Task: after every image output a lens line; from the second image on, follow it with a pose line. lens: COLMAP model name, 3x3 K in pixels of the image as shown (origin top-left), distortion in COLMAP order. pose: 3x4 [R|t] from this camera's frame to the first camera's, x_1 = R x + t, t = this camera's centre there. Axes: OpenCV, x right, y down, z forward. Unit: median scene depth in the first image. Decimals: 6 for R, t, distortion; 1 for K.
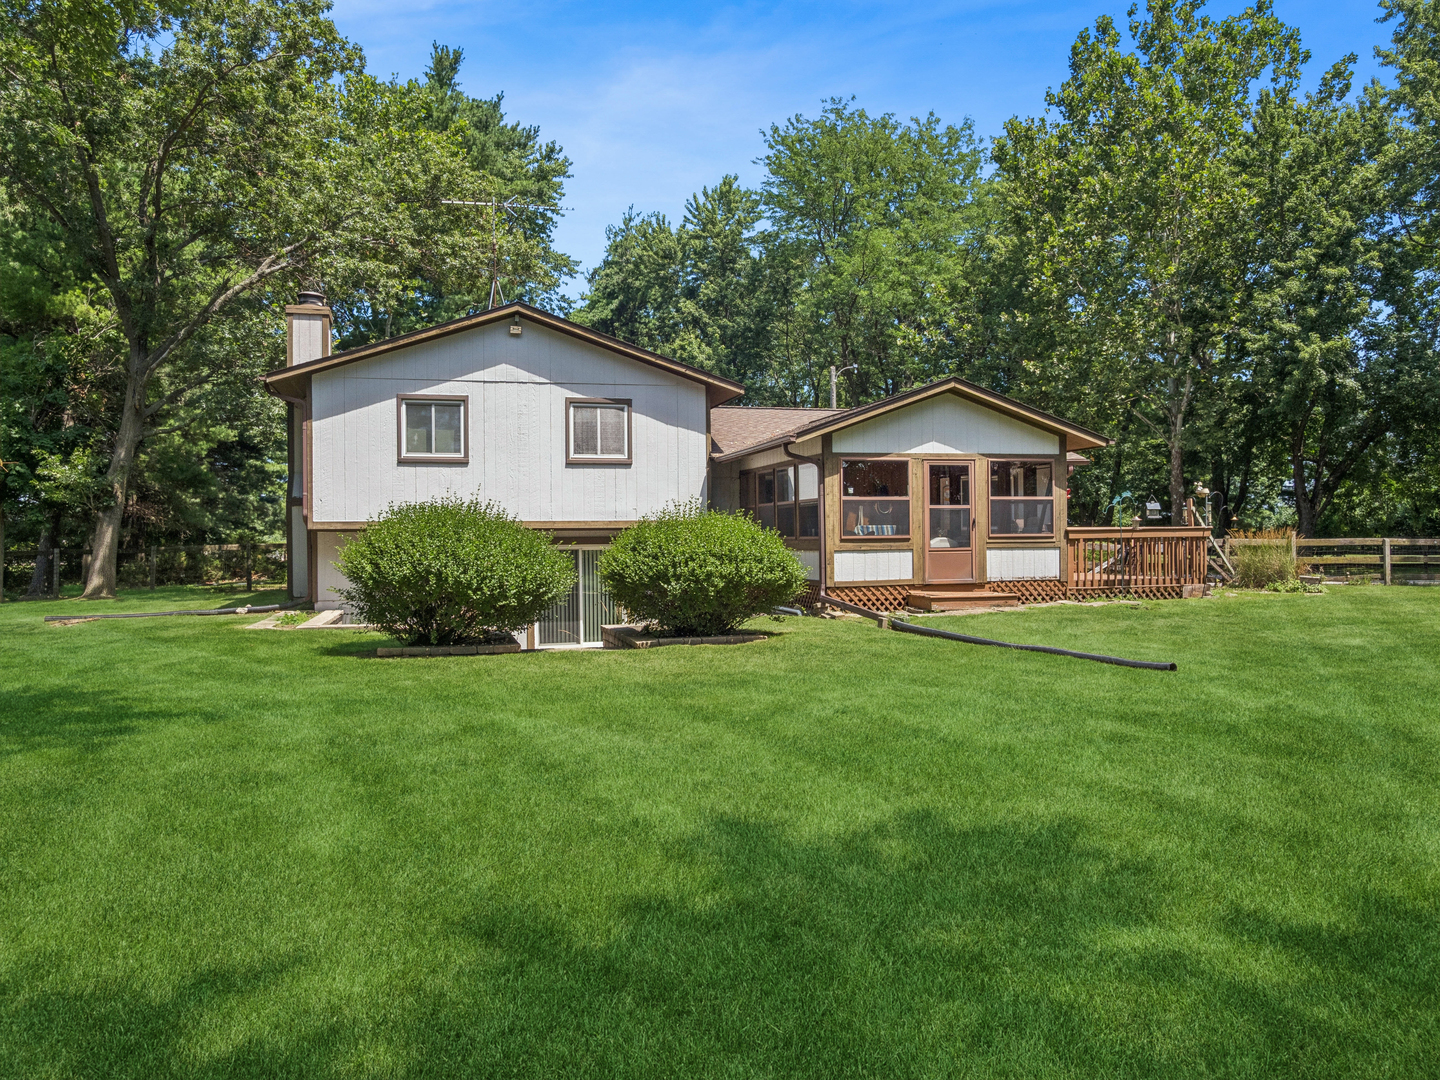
lens RADIAL K [[1088.0, 0, 719.3], [0, 1088.0, 538.3], [0, 0, 1]] dist [0.004042, 0.000022]
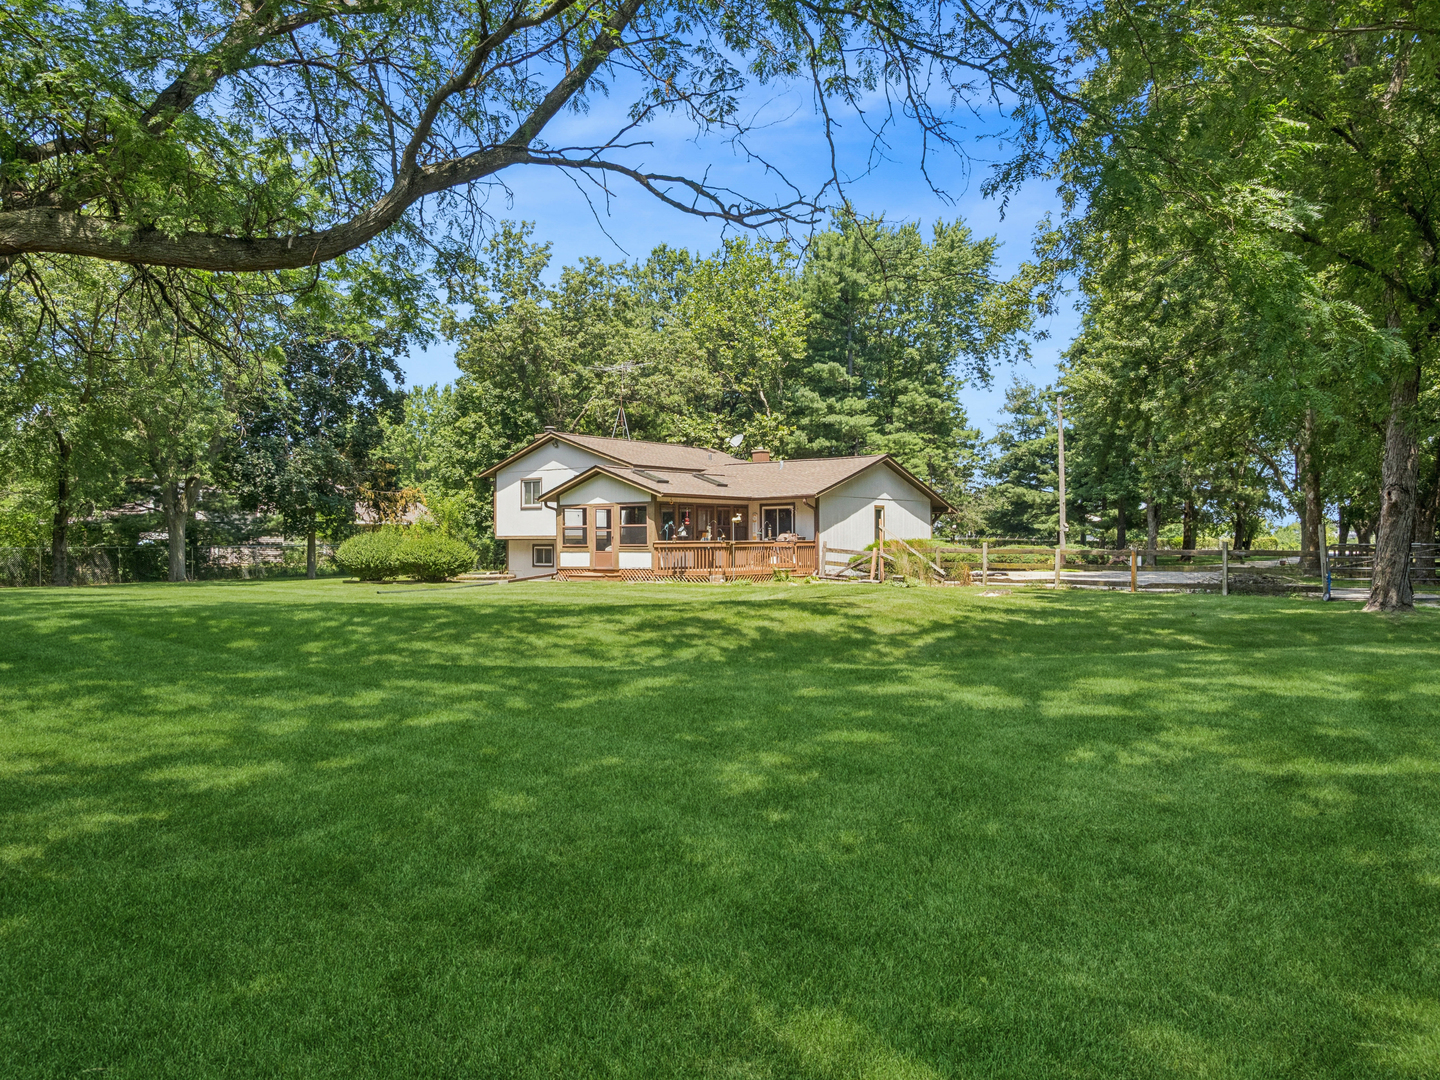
lens RADIAL K [[1088.0, 0, 718.8], [0, 1088.0, 539.7], [0, 0, 1]] dist [0.004042, 0.000022]
pose [[0.607817, 0.006331, -0.794052, 1.867021], [-0.004062, 0.999980, 0.004863, -0.022025], [0.794067, 0.000270, 0.607830, -0.029519]]
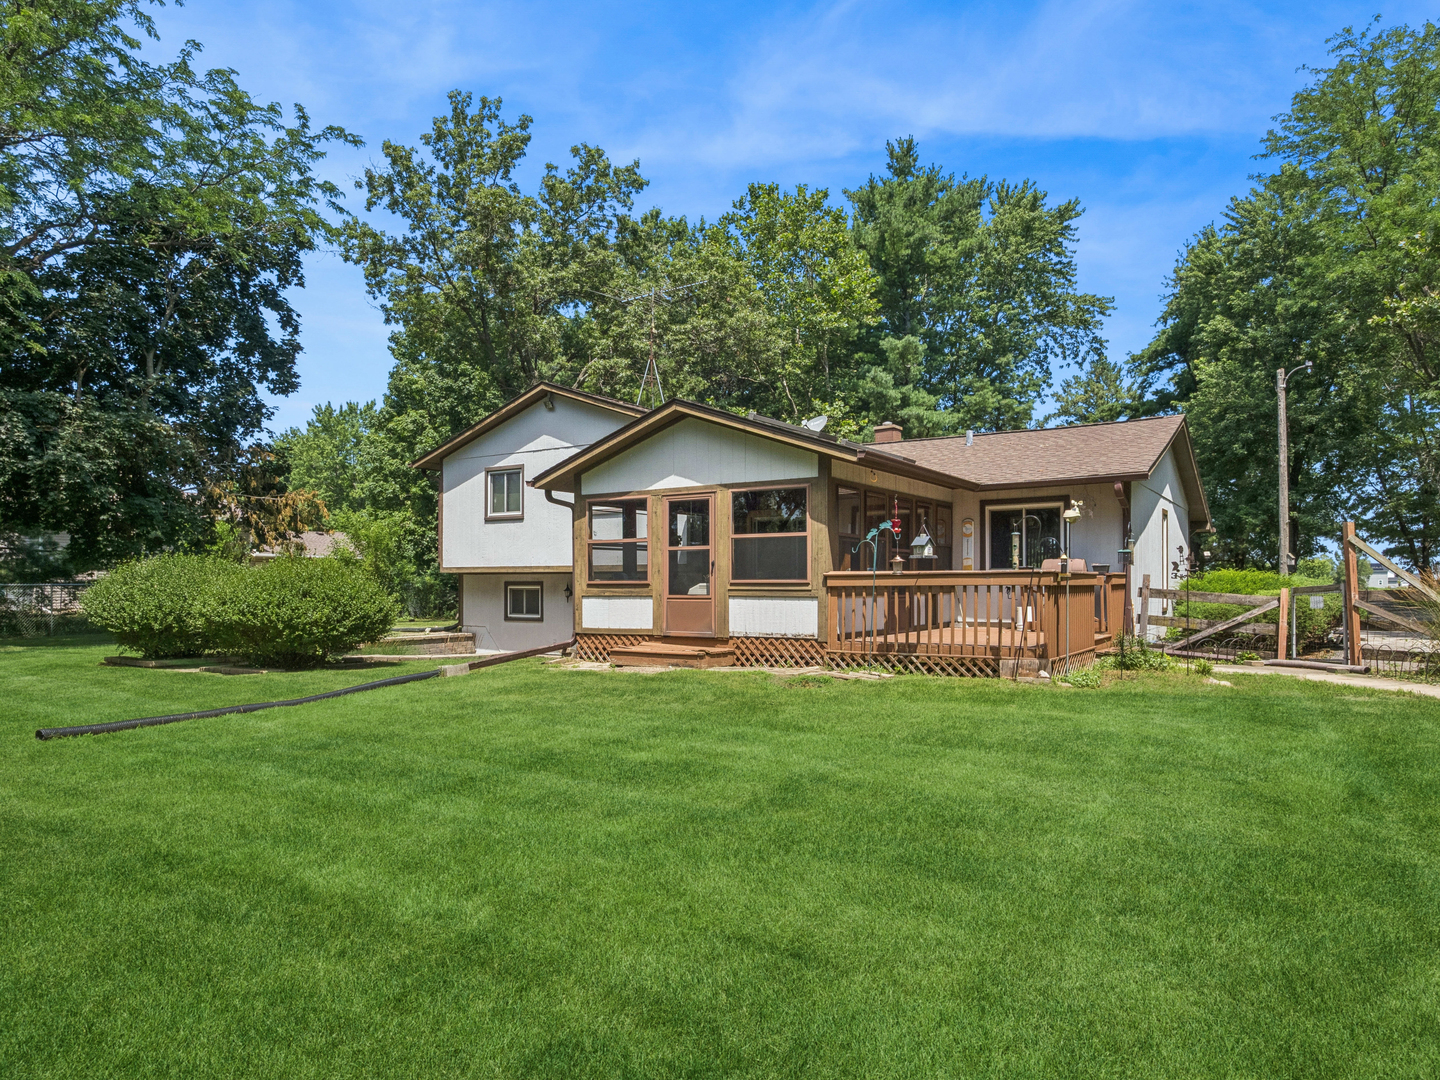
lens RADIAL K [[921.0, 0, 713.0], [0, 921.0, 575.5], [0, 0, 1]] dist [-0.003290, 0.000835]
pose [[0.671908, 0.003202, -0.740628, 0.756054], [-0.006094, 0.999981, -0.001205, -0.006182], [0.740610, 0.005323, 0.671914, 0.510813]]
